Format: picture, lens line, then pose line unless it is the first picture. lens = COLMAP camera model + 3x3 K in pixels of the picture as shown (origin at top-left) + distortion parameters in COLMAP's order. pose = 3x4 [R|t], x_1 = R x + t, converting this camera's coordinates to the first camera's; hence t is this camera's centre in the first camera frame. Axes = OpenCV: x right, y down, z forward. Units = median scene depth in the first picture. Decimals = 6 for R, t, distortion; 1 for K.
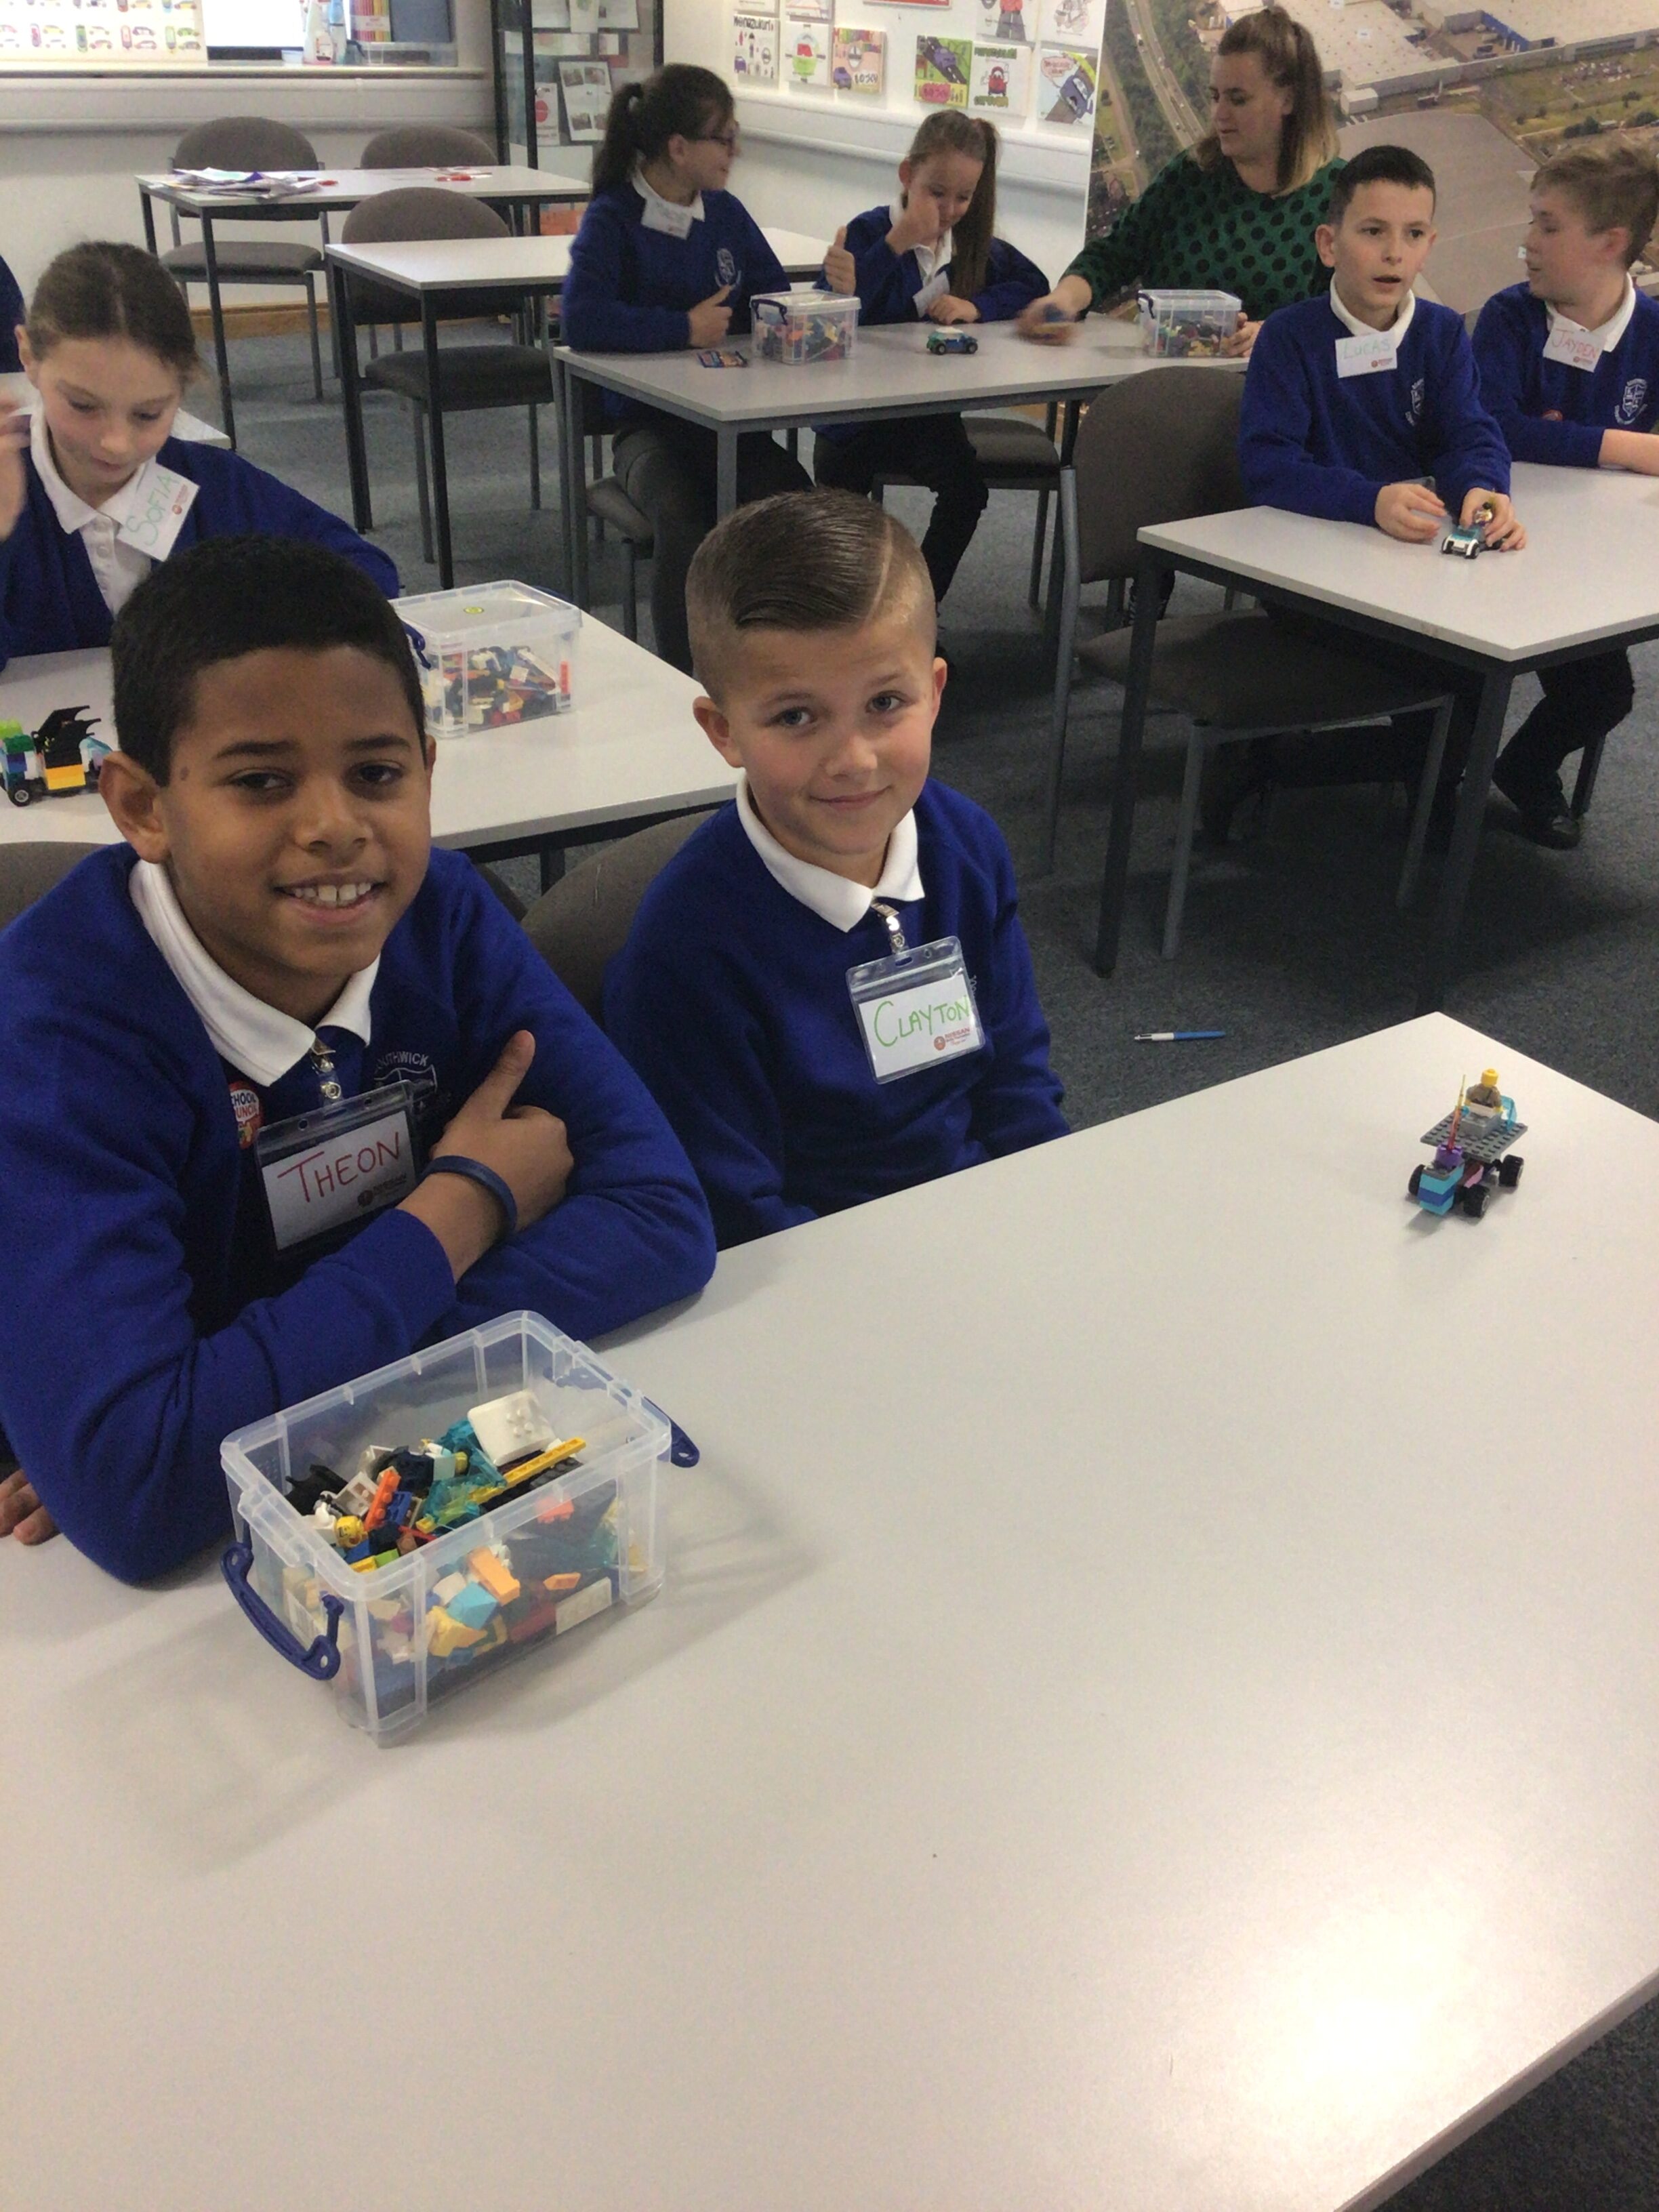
lens RADIAL K [[2008.9, 0, 833.5], [0, 2008.9, 1112.9], [0, 0, 1]] dist [0.012339, -0.043866]
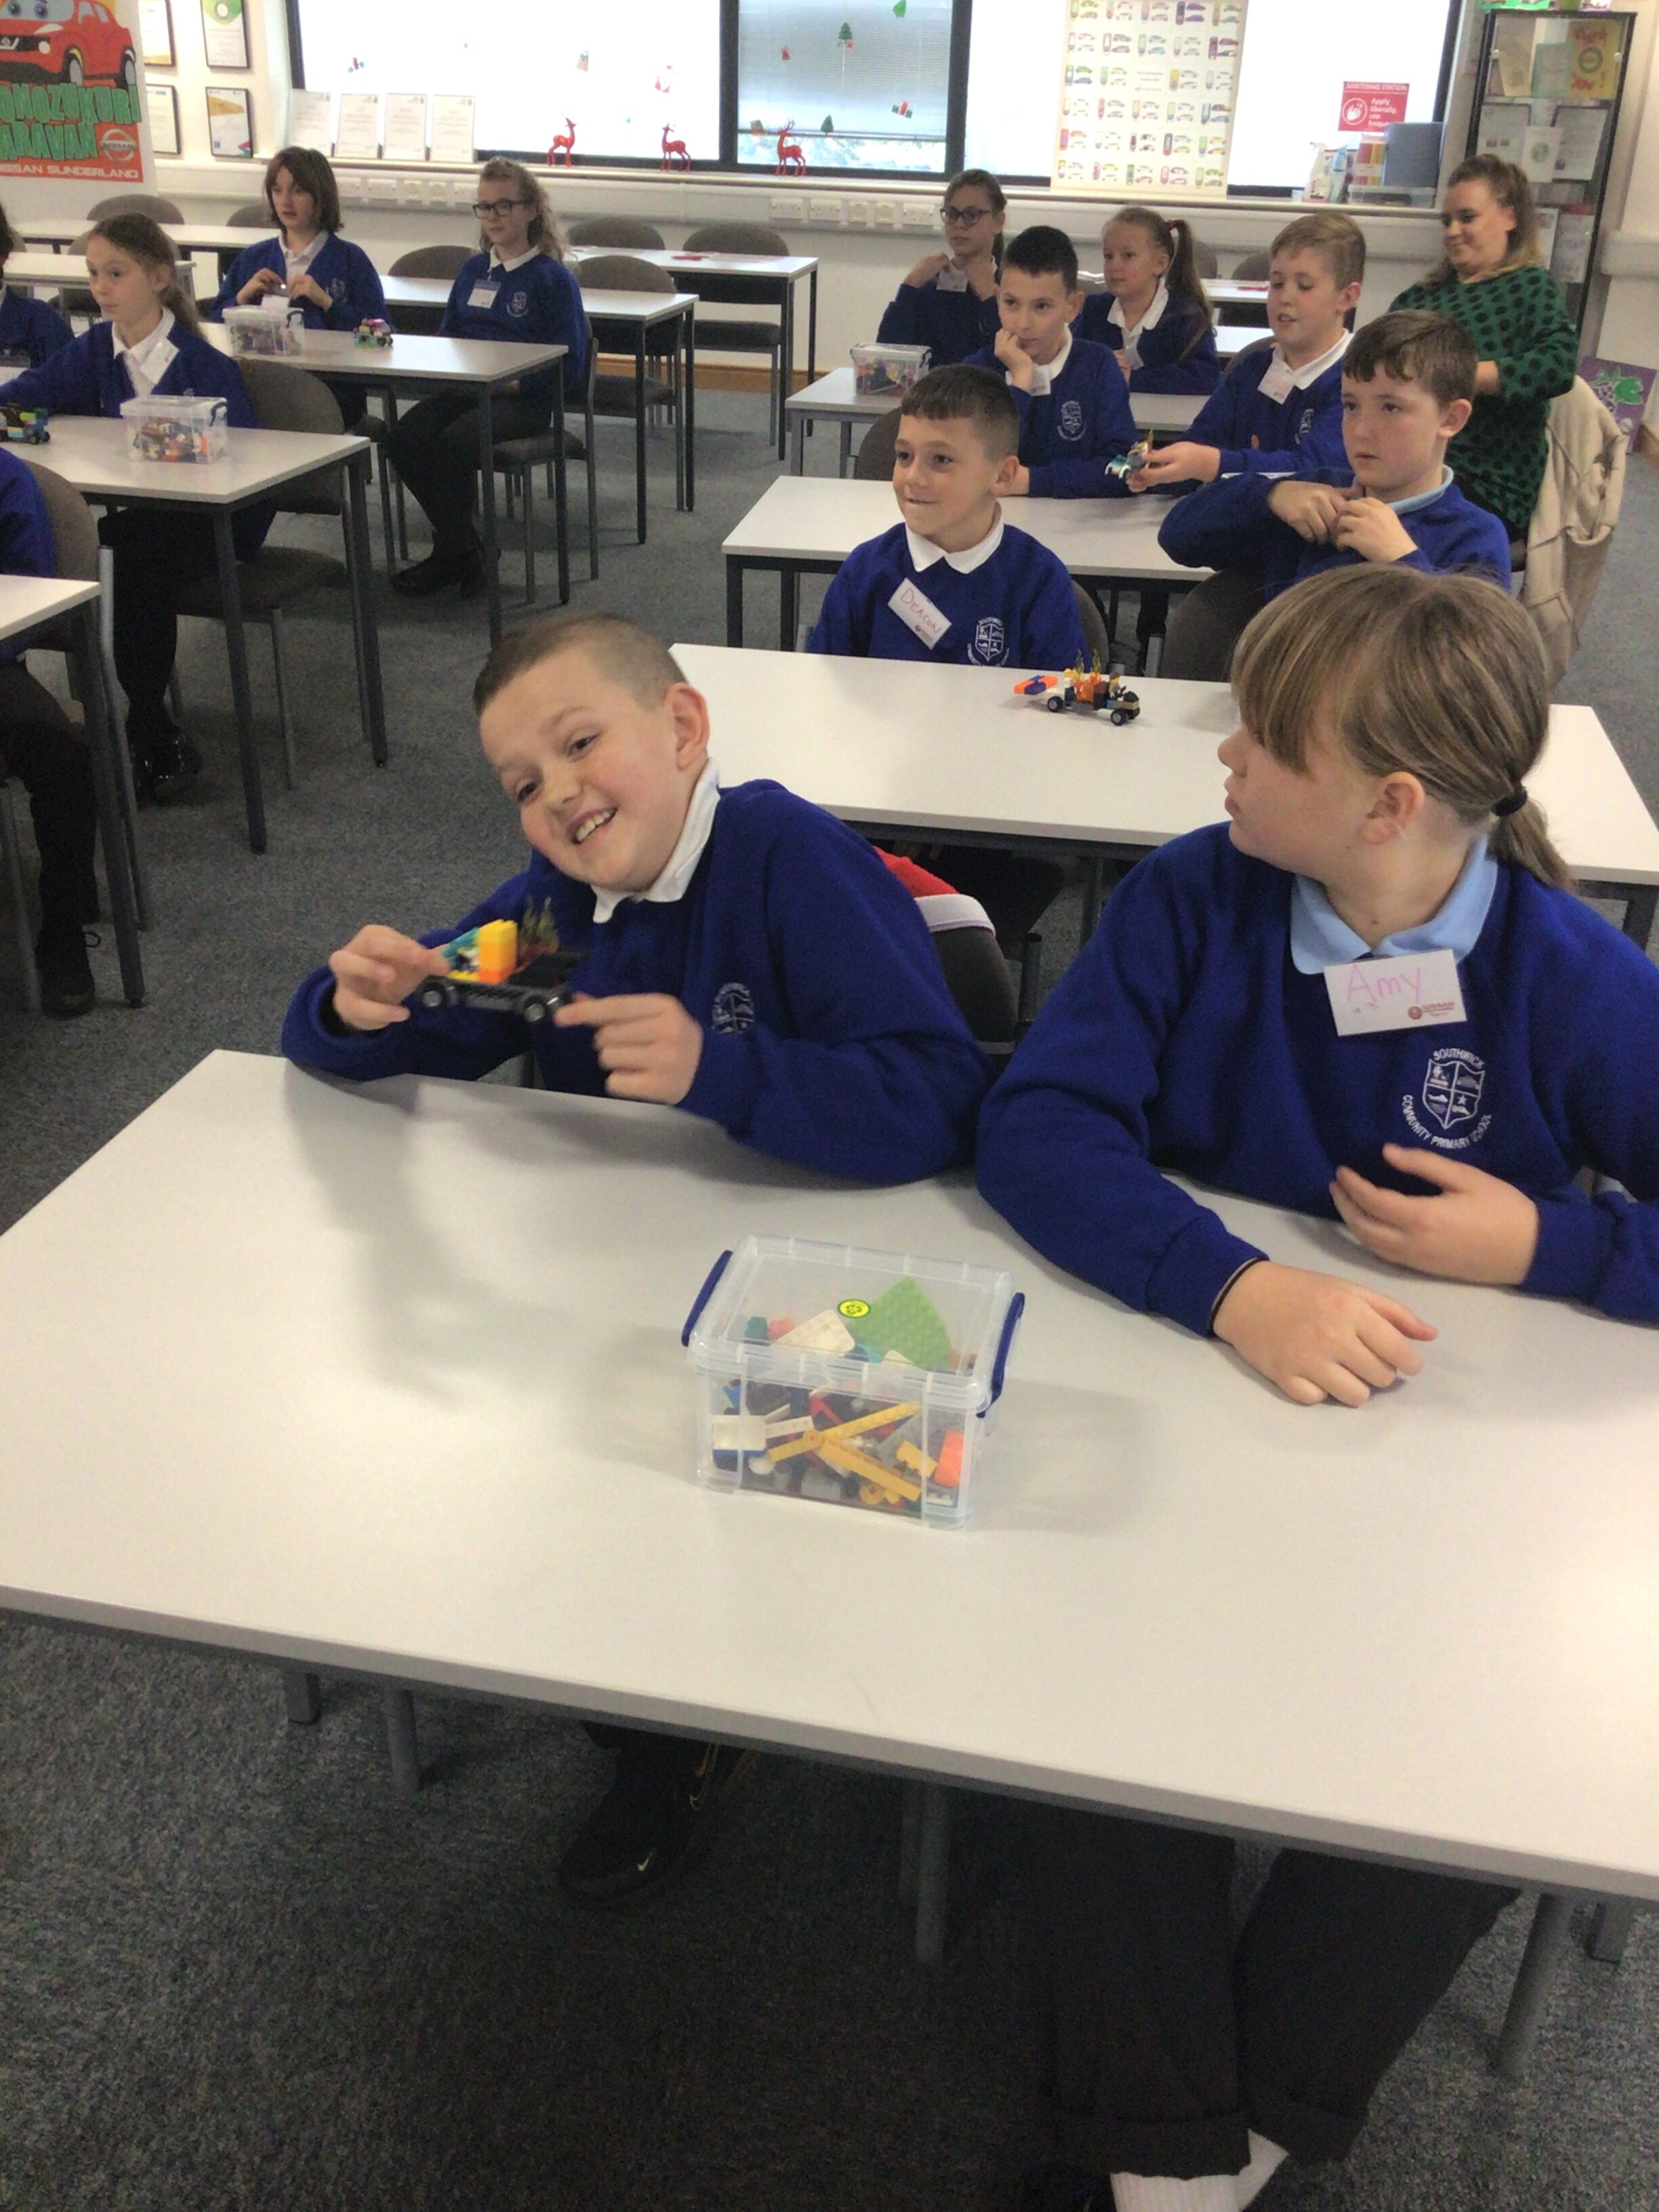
lens RADIAL K [[1998.3, 0, 829.5], [0, 1998.3, 1106.0], [0, 0, 1]] dist [0.019894, -0.045265]
pose [[0.706343, 0.312343, -0.635233, 0.487224], [-0.356087, 0.932361, 0.062493, 0.011017], [0.611786, 0.182057, 0.769788, -0.001976]]
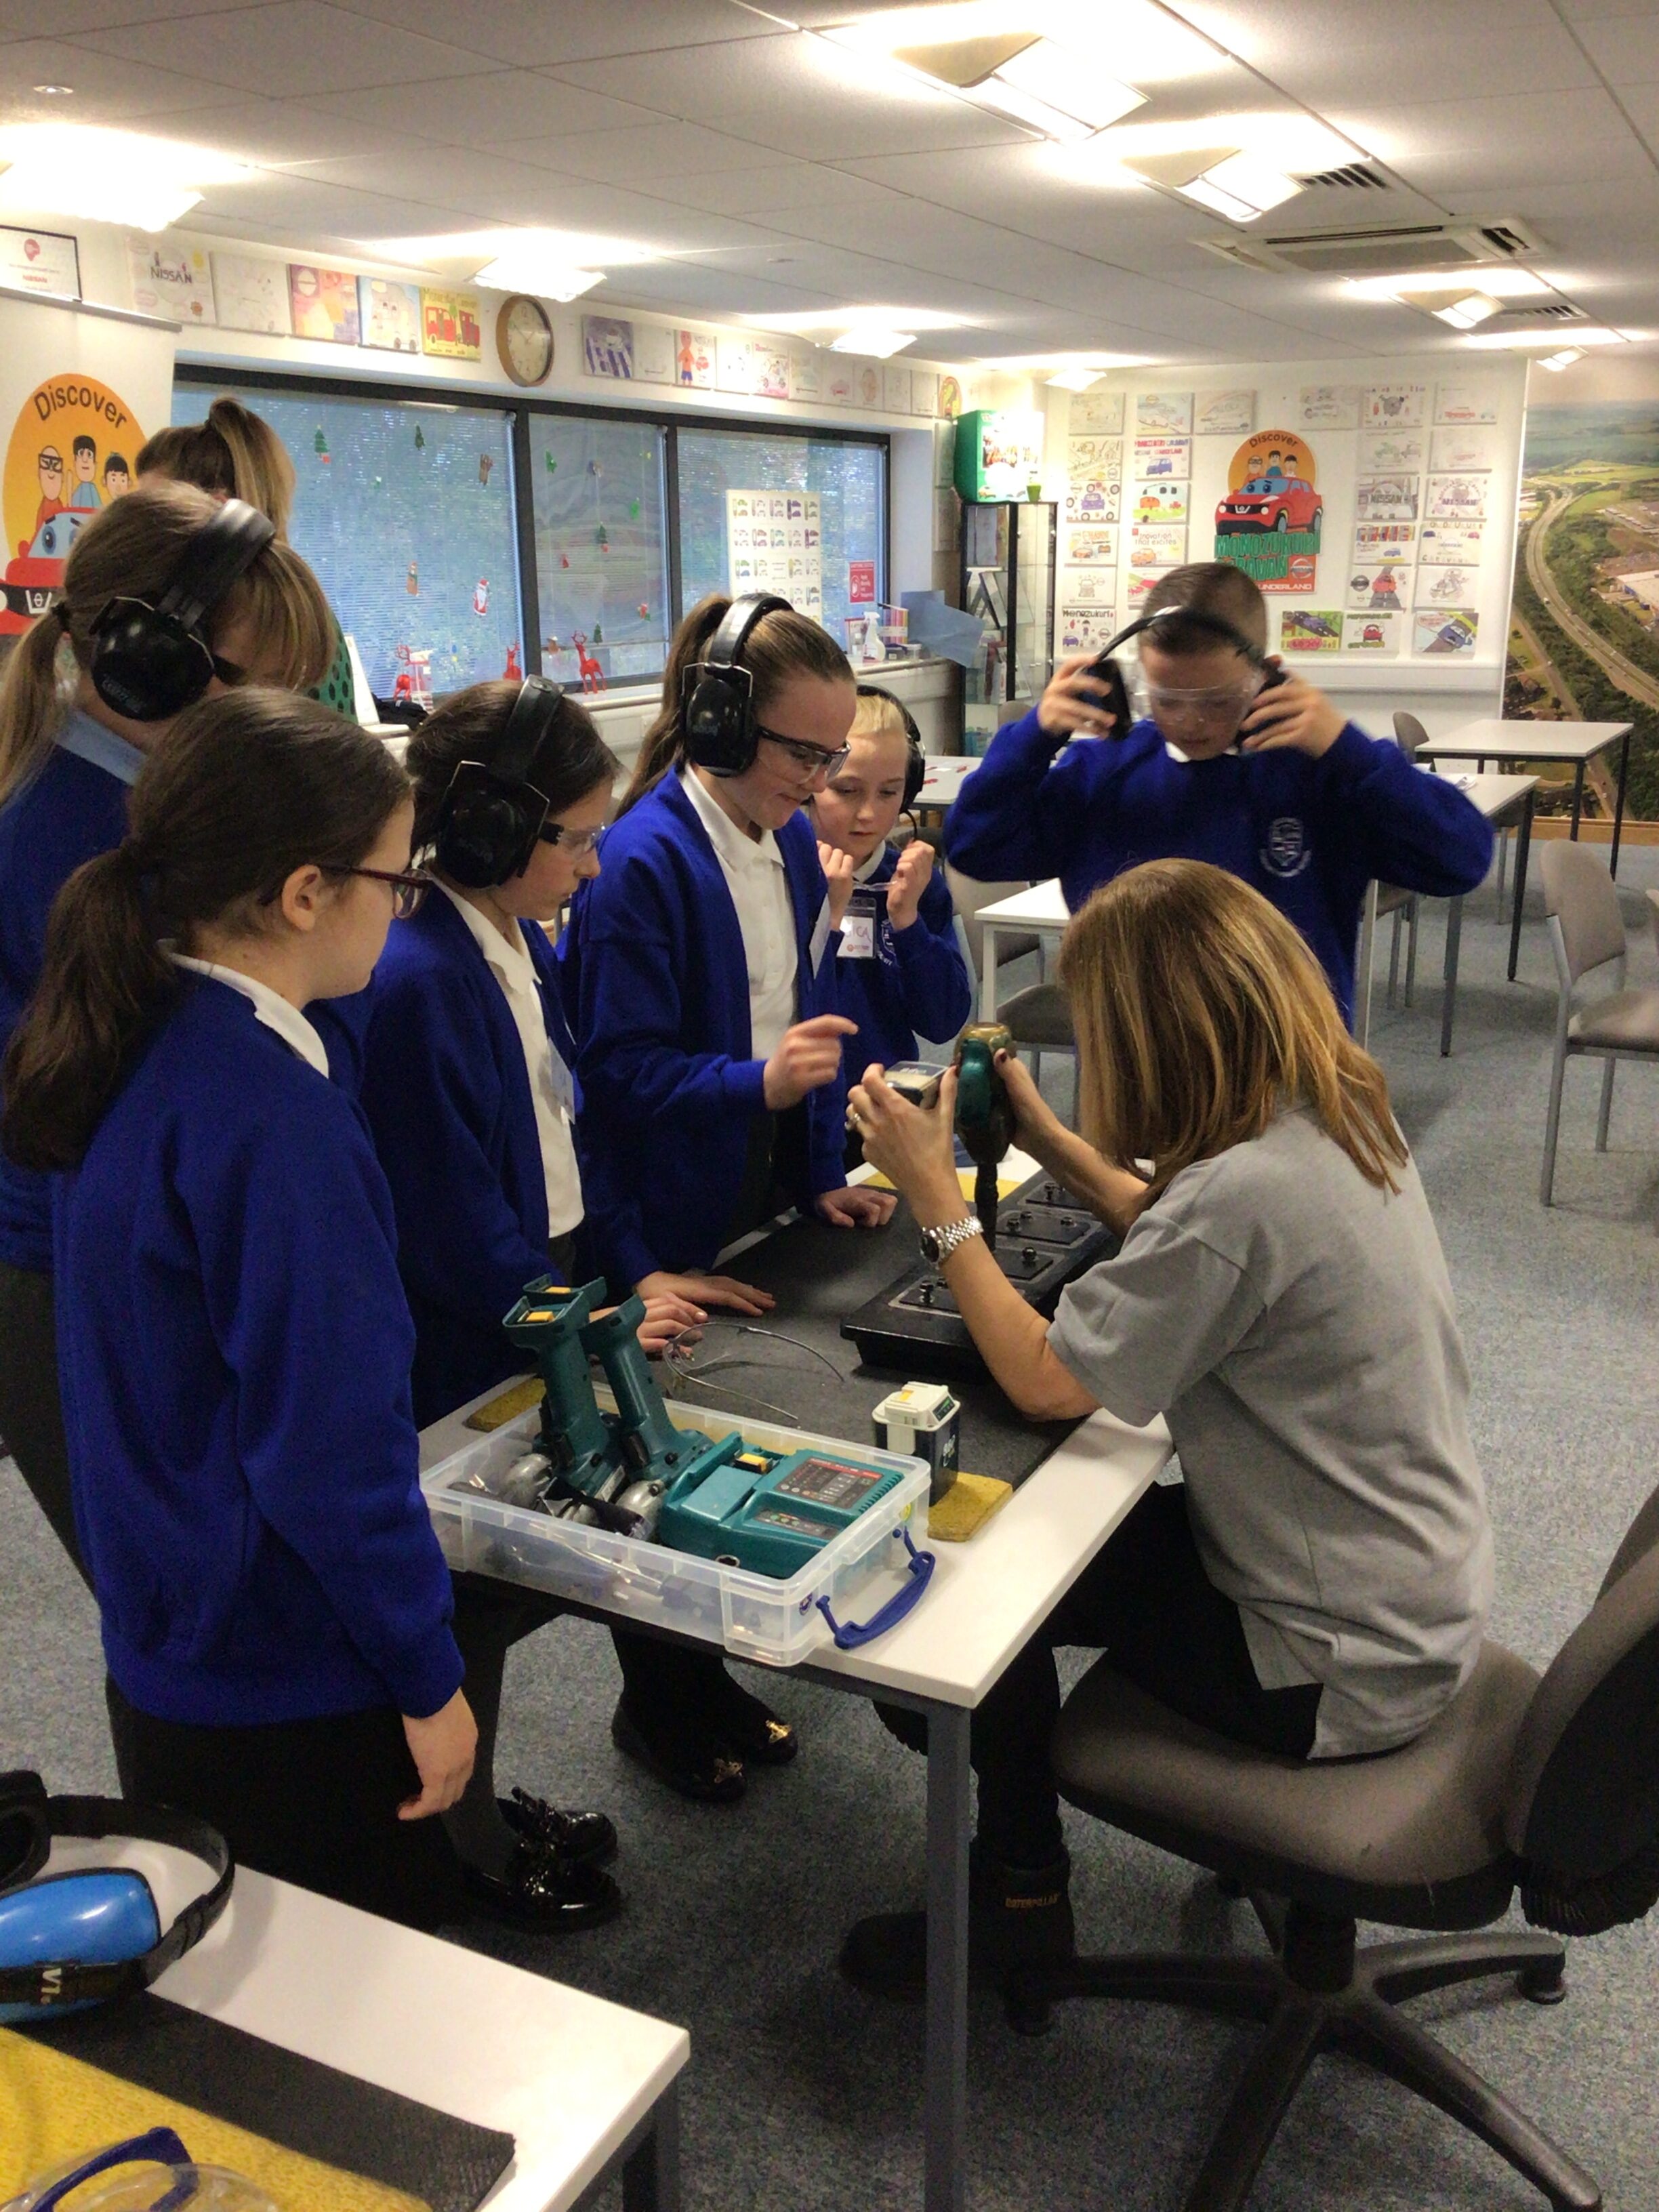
lens RADIAL K [[1998.3, 0, 829.5], [0, 1998.3, 1106.0], [0, 0, 1]] dist [0.019894, -0.045265]
pose [[0.863576, -0.183825, 0.469516, -1.004488], [0.293423, 0.940479, -0.171473, -0.019377], [-0.410049, 0.285847, 0.866113, -0.071865]]
